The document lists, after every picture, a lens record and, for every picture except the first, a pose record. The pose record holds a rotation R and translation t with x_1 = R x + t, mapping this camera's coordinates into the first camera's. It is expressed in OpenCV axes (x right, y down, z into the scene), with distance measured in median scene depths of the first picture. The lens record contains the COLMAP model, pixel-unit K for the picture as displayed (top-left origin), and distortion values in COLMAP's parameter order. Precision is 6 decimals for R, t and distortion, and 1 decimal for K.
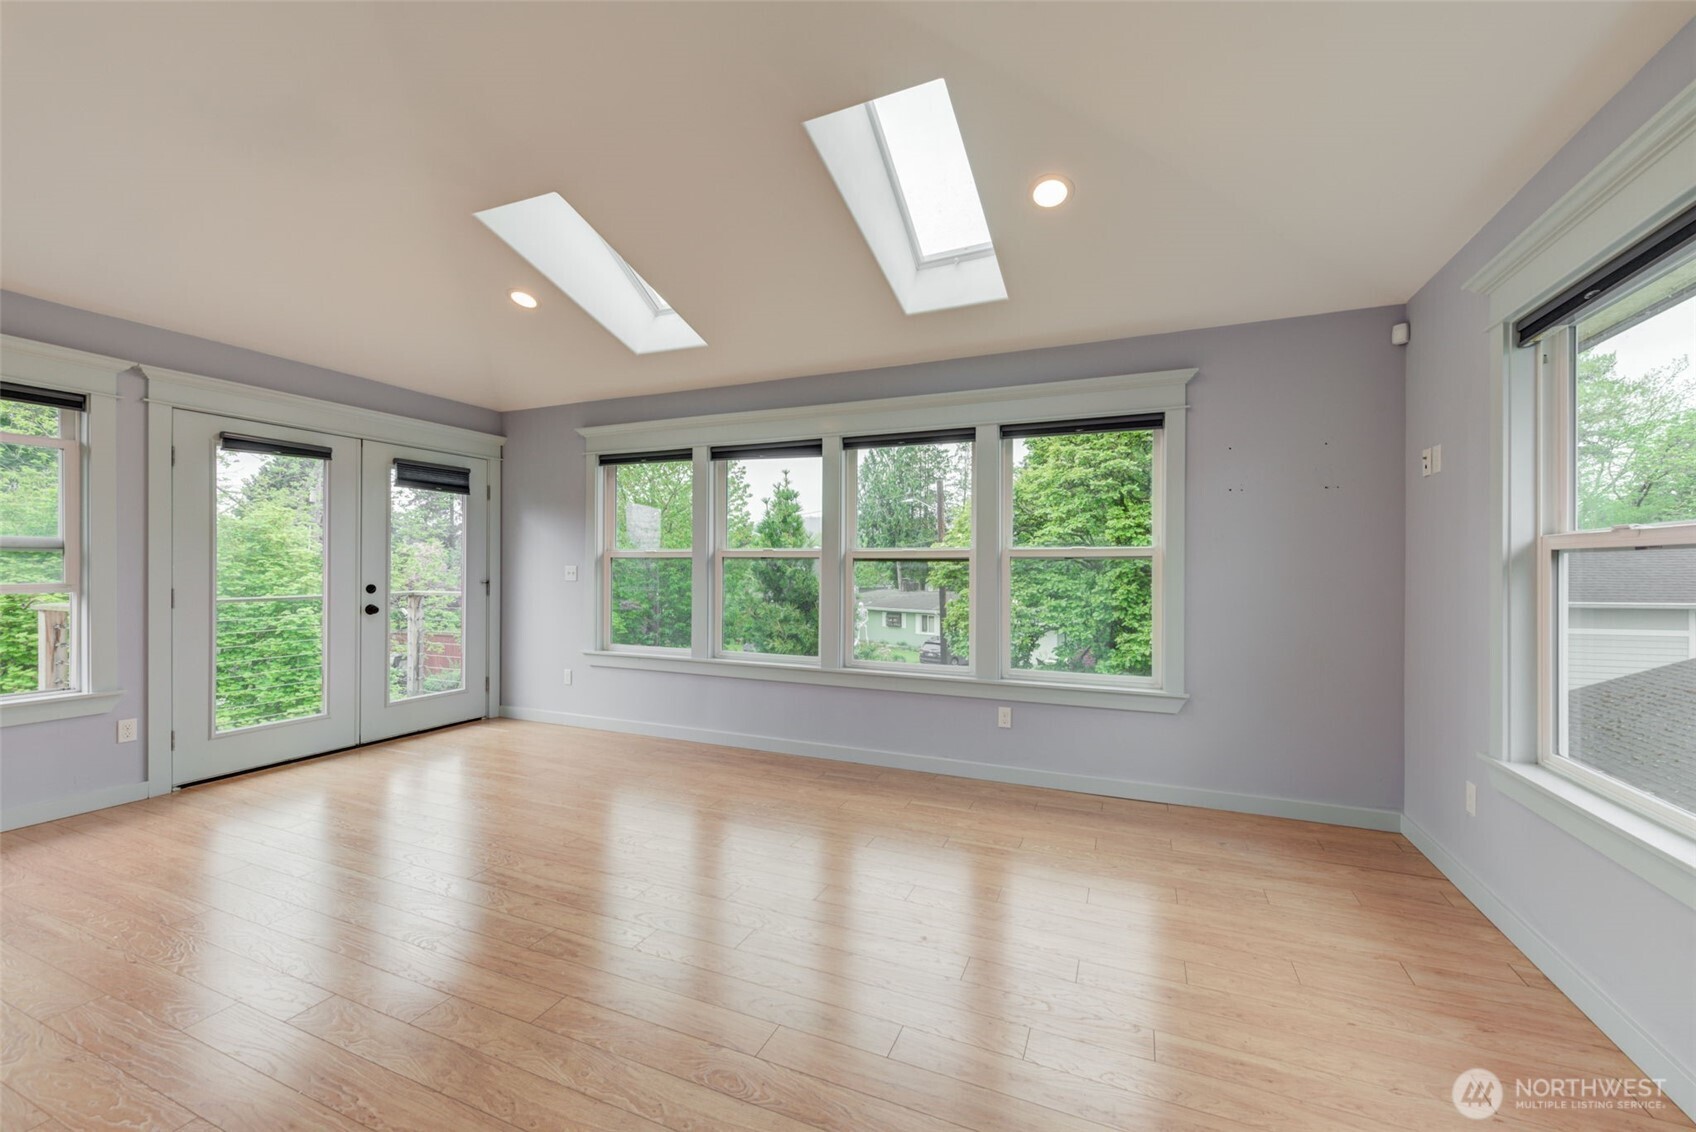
lens RADIAL K [[666.6, 0, 844.7], [0, 666.6, 567.7], [0, 0, 1]] dist [0.003498, 0.000094]
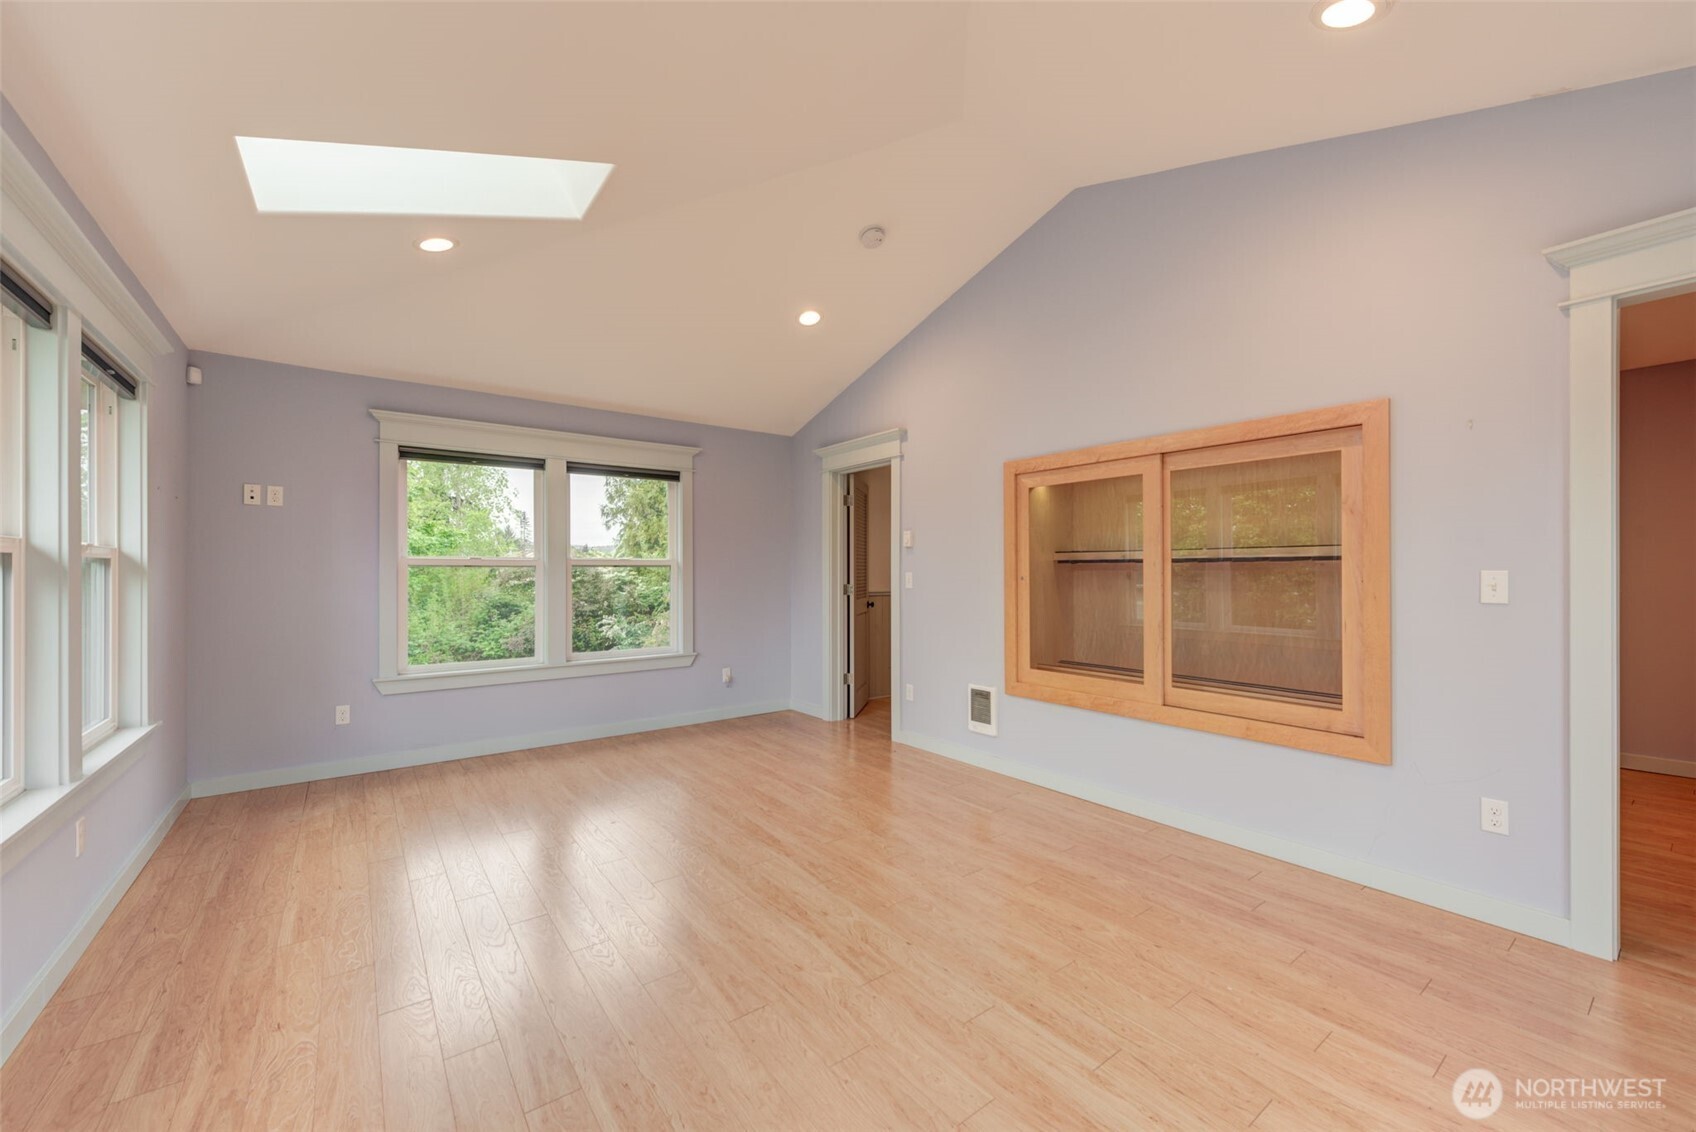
lens RADIAL K [[666.6, 0, 851.4], [0, 666.6, 571.0], [0, 0, 1]] dist [0.003498, 0.000094]
pose [[-0.870441, 0.000259, 0.492272, -0.881739], [-0.000335, 0.999999, -0.001119, -0.009220], [-0.492272, -0.001139, -0.870441, 1.652372]]
